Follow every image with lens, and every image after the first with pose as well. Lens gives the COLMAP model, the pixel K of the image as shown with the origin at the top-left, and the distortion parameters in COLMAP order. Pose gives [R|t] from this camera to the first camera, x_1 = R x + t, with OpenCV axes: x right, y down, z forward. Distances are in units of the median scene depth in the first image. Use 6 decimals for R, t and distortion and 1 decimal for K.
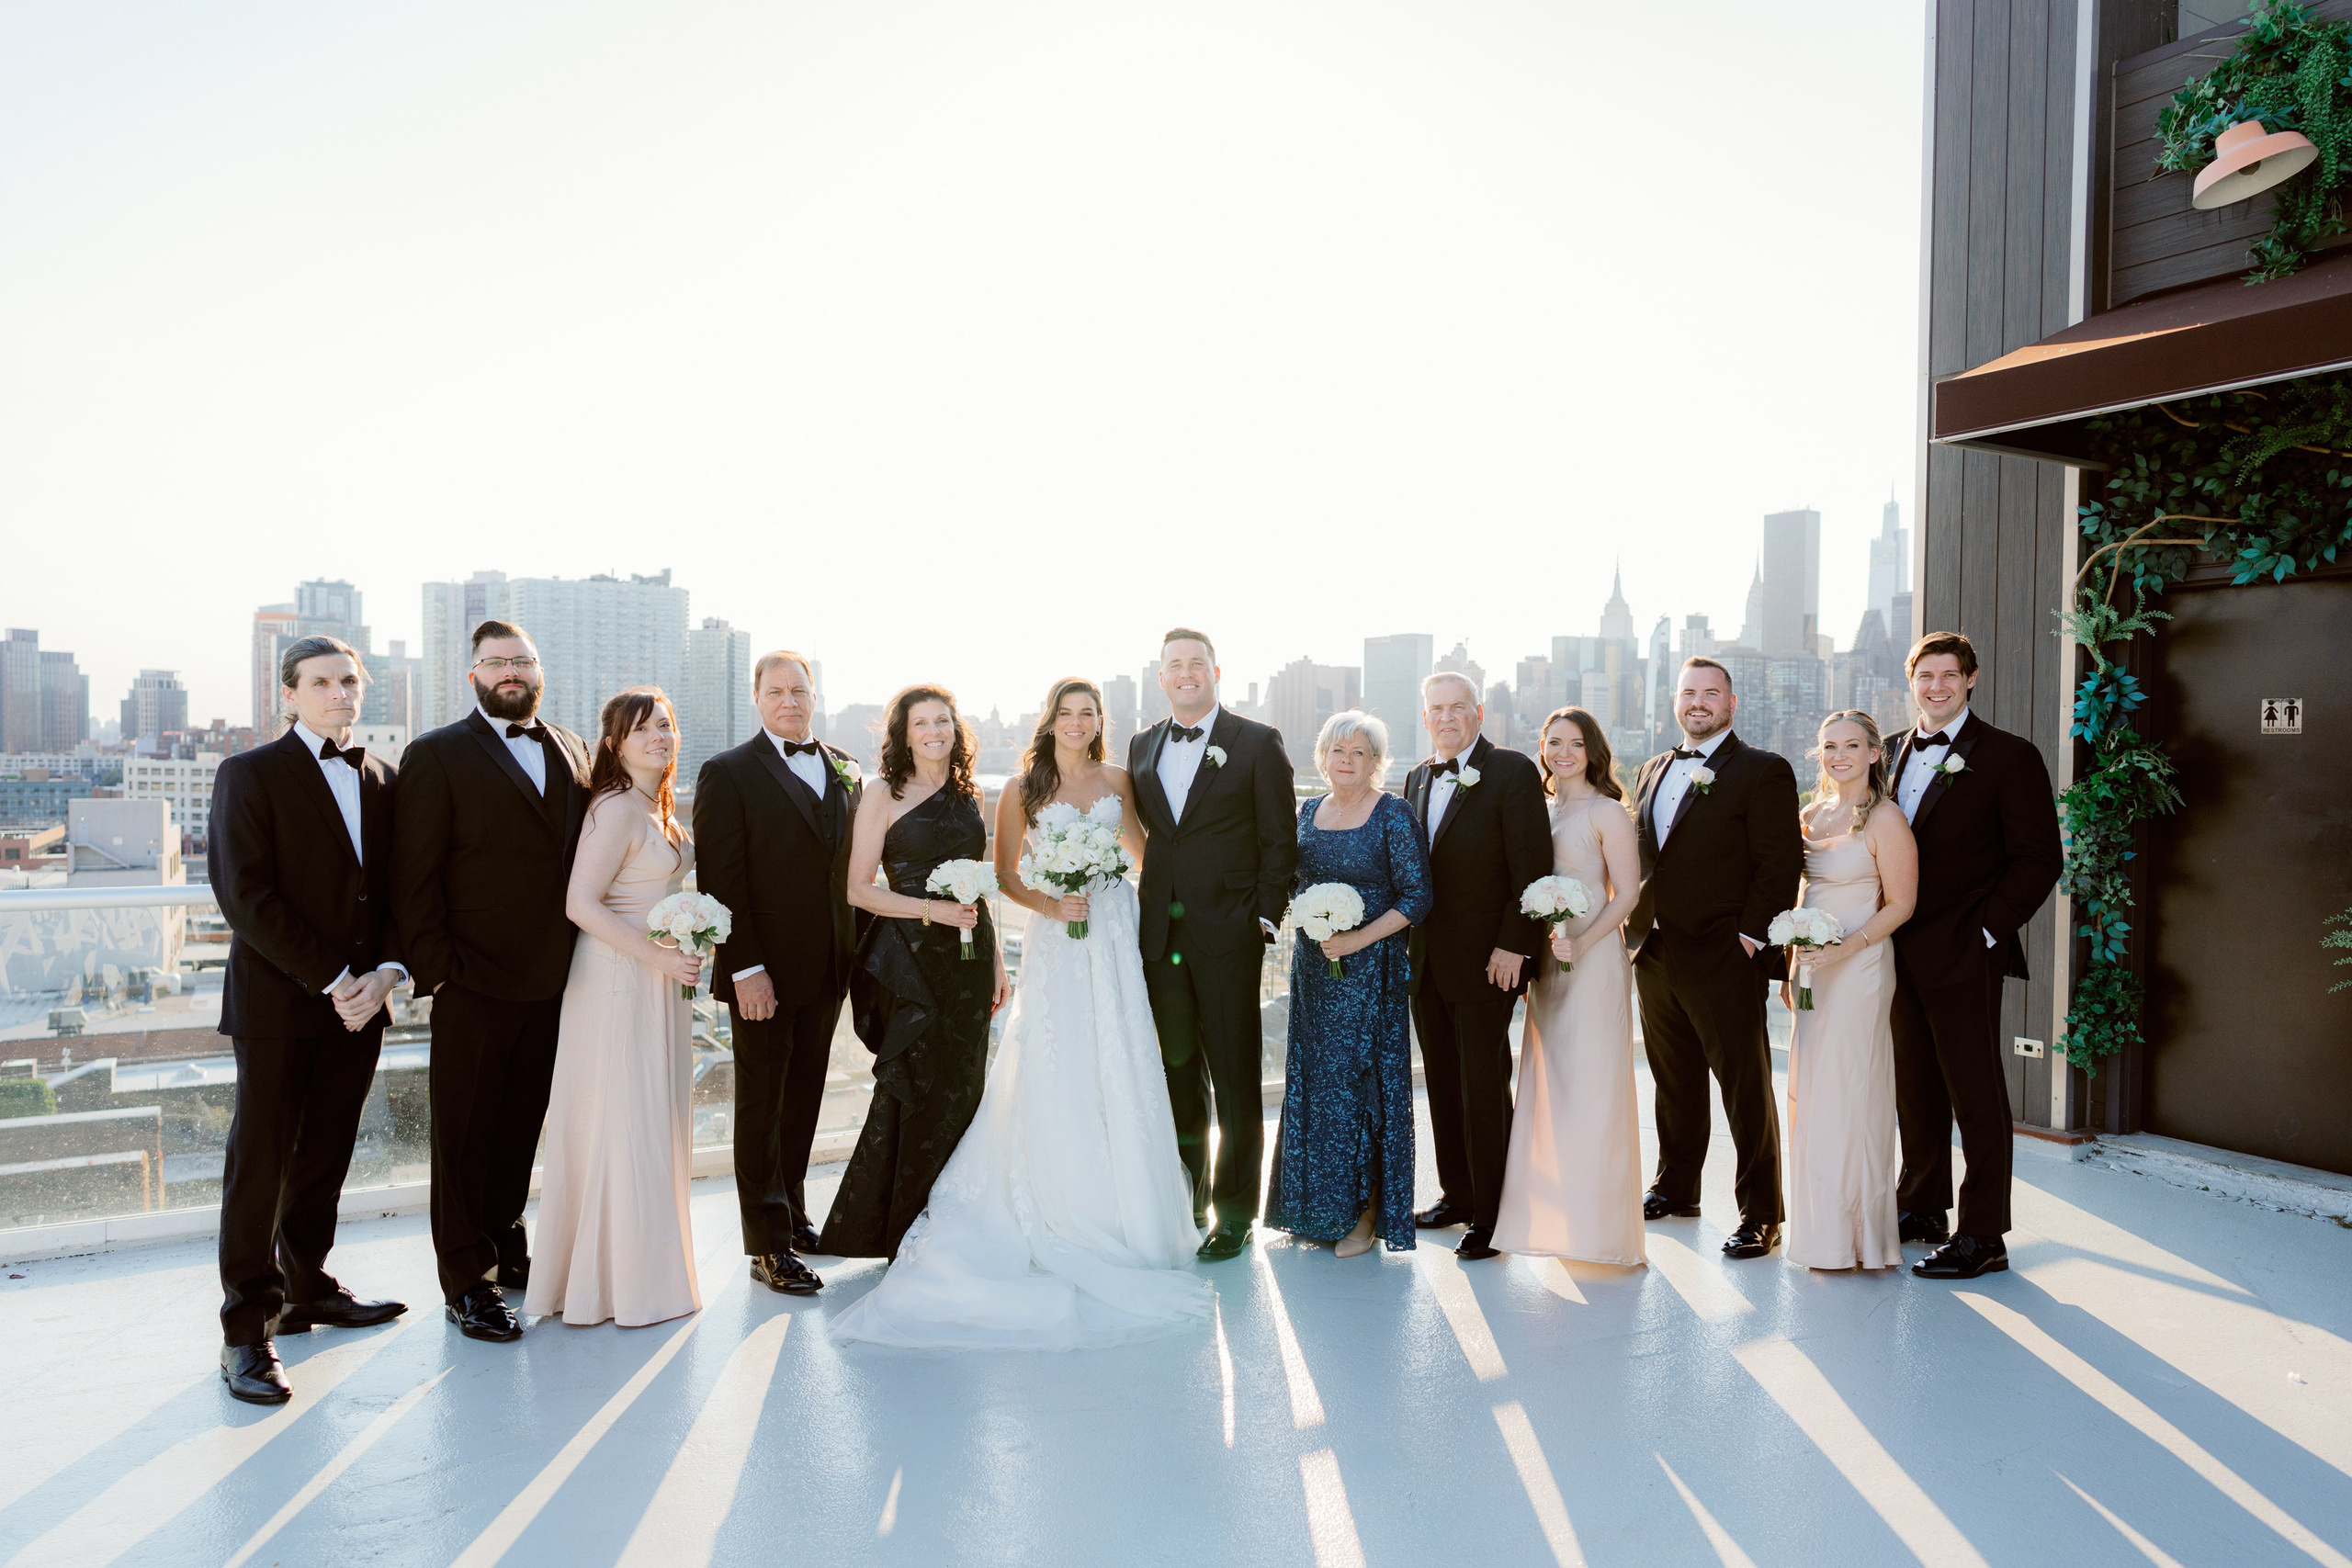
lens RADIAL K [[1544.5, 0, 1175.5], [0, 1544.5, 783.1], [0, 0, 1]] dist [-0.007677, 0.002042]
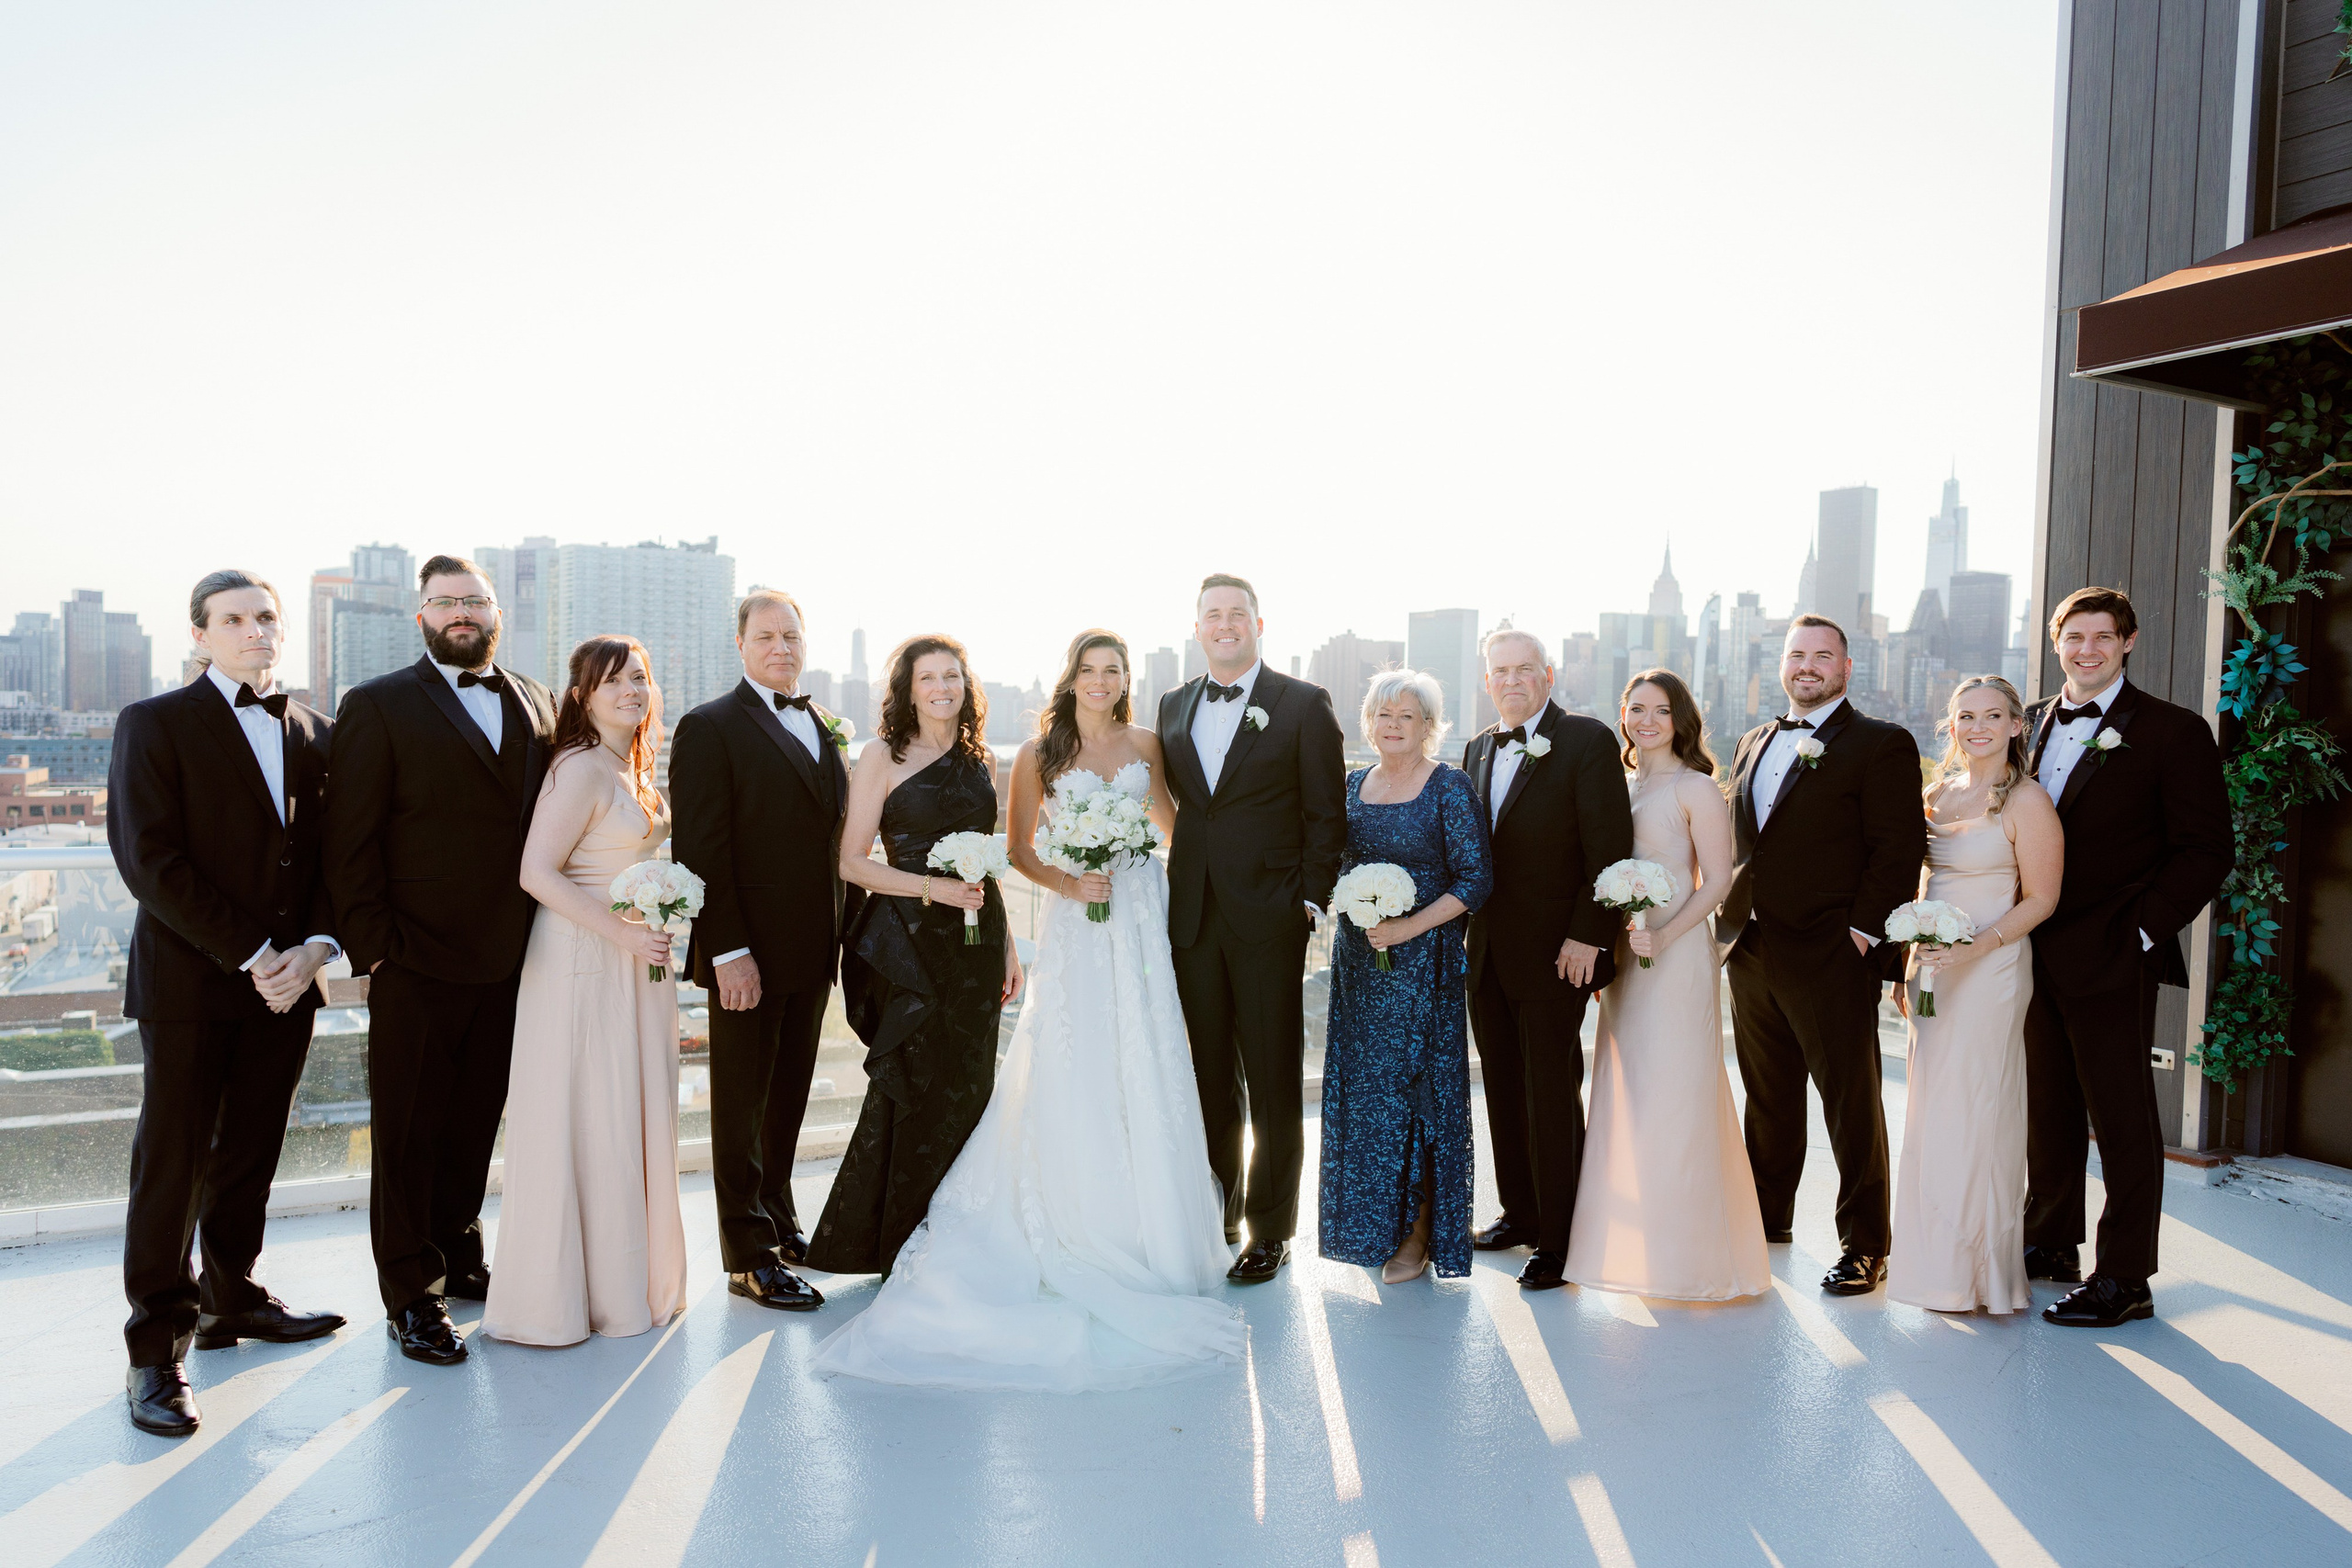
lens RADIAL K [[1544.1, 0, 1164.6], [0, 1544.1, 787.2], [0, 0, 1]] dist [-0.006644, 0.000609]
pose [[0.999345, 0.014195, -0.033281, 0.002783], [-0.013516, 0.999697, 0.020559, 0.003249], [0.033562, -0.020096, 0.999235, 0.088933]]
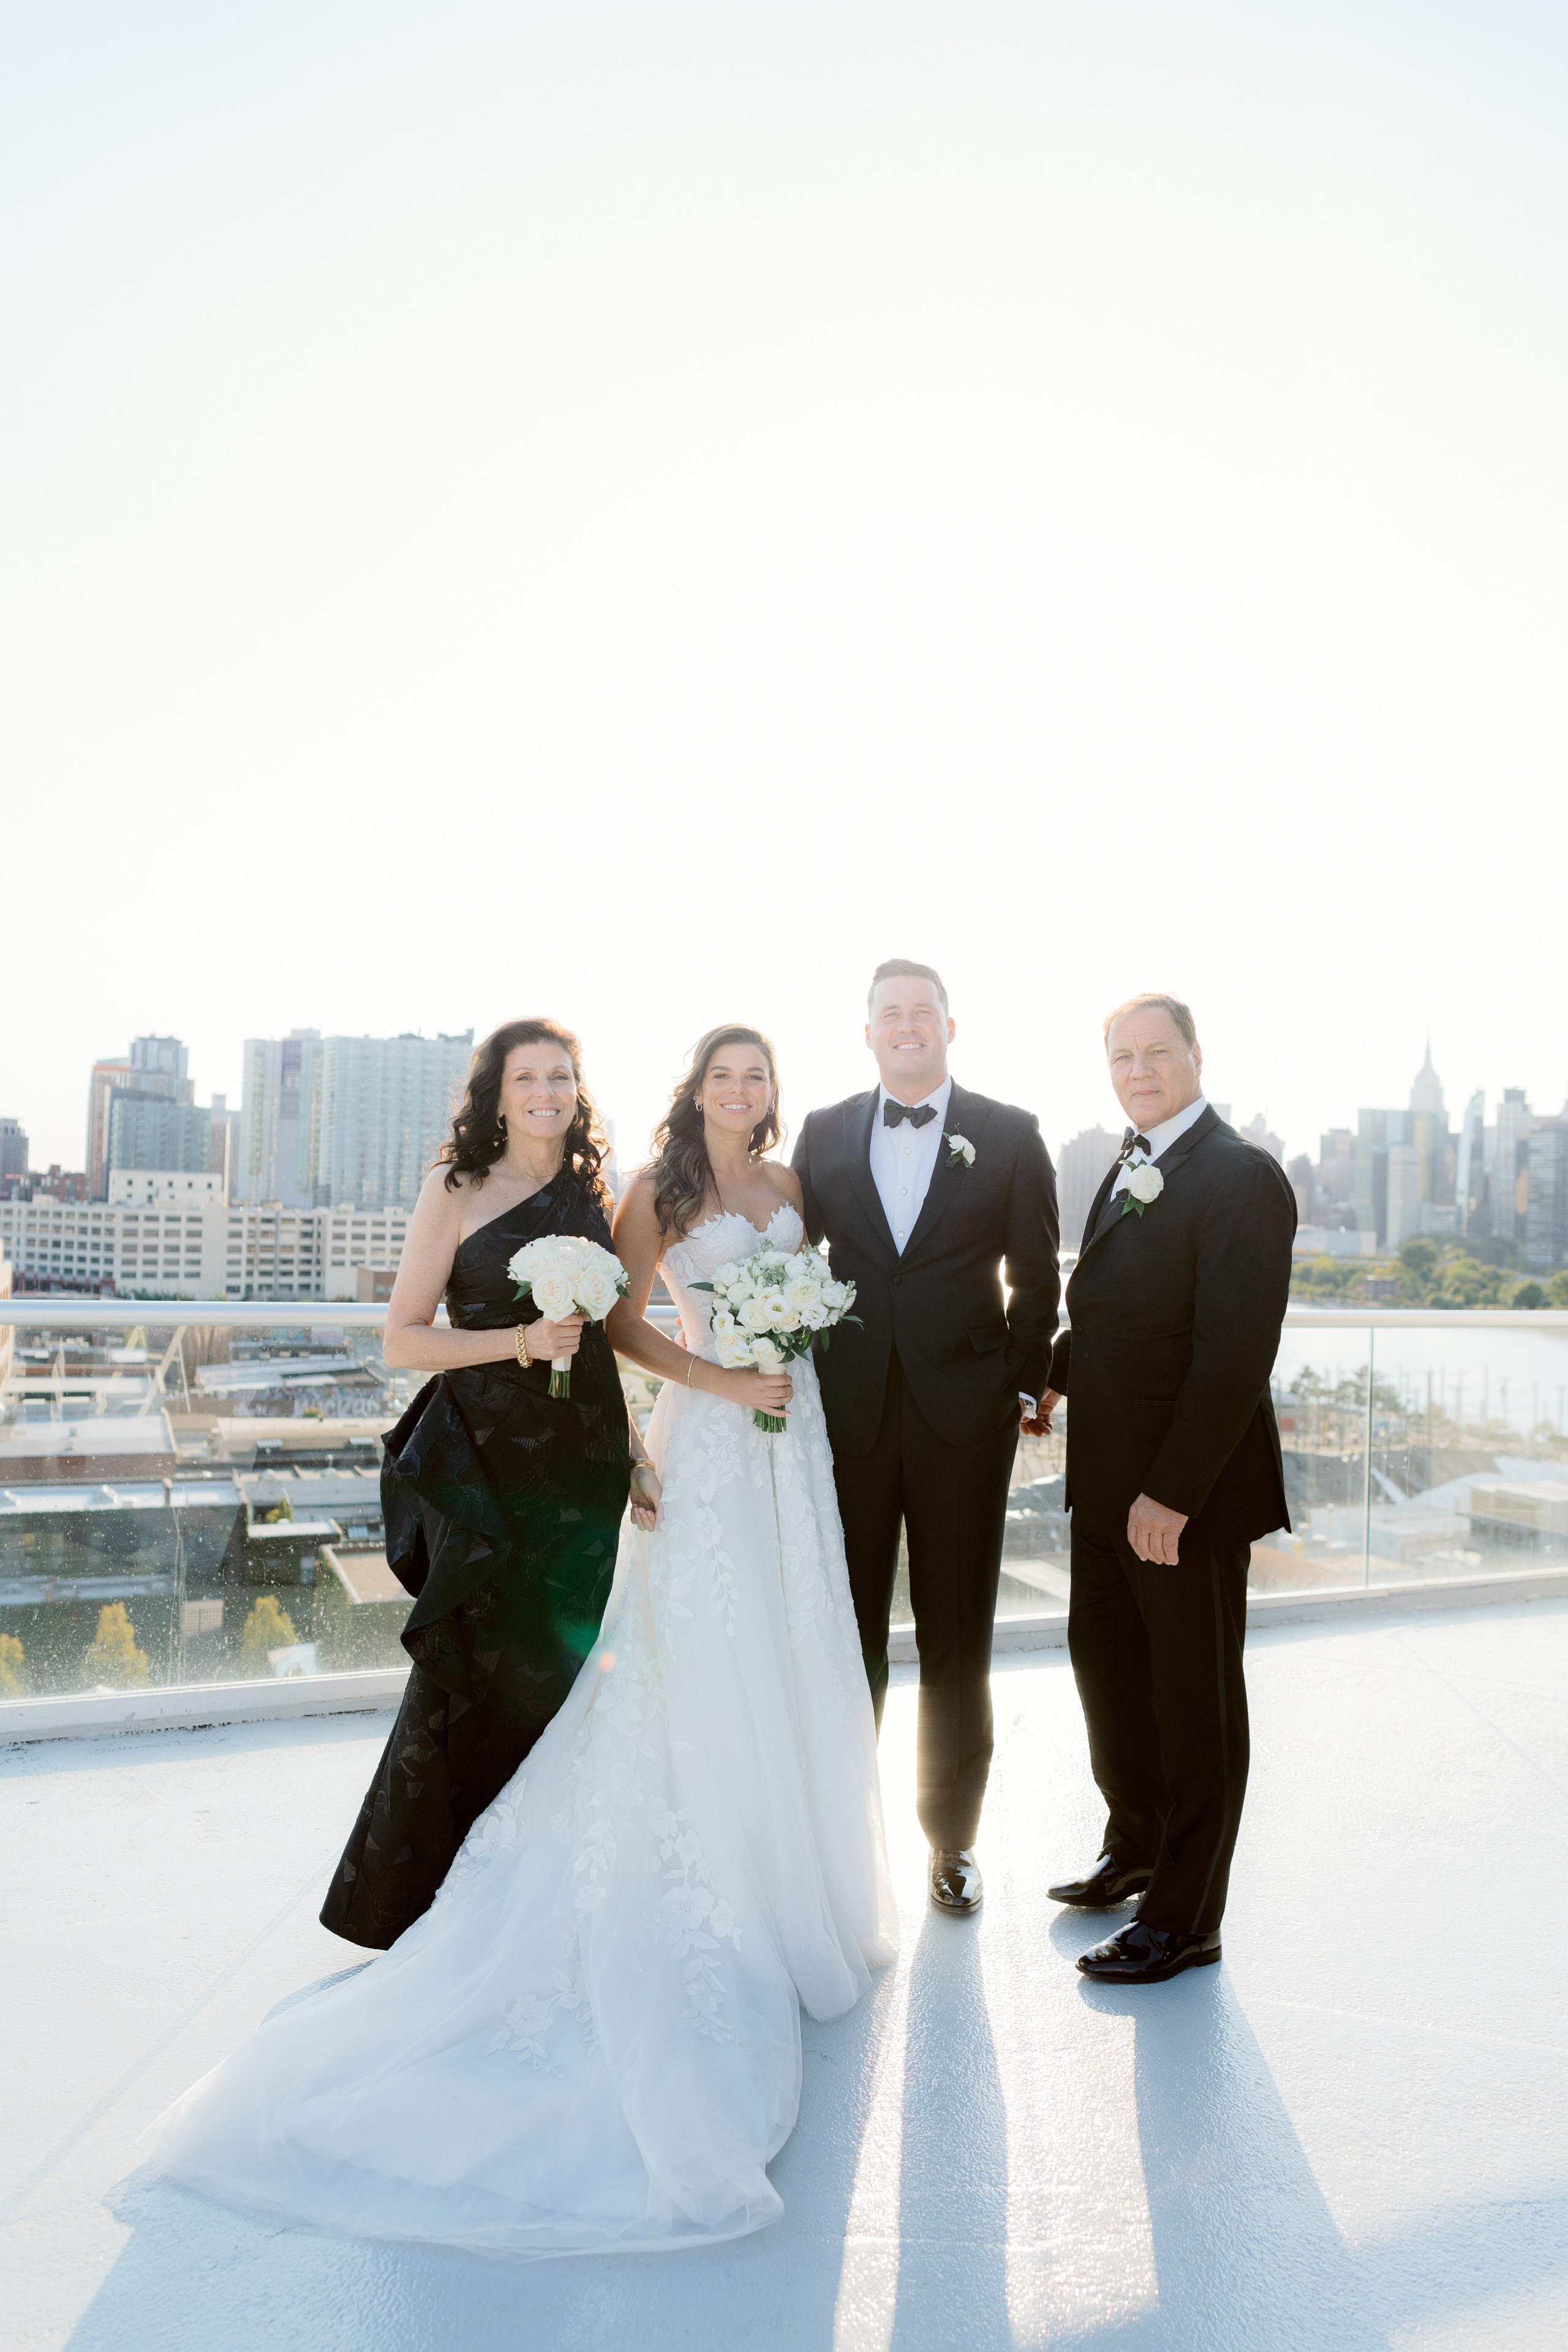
lens RADIAL K [[1542.4, 0, 784.6], [0, 1542.4, 1183.7], [0, 0, 1]] dist [-0.006433, 0.003193]
pose [[0.993054, 0.021953, -0.115591, 0.031055], [-0.026703, 0.998854, -0.039709, 0.024662], [0.114587, 0.042520, 0.992503, 0.290470]]
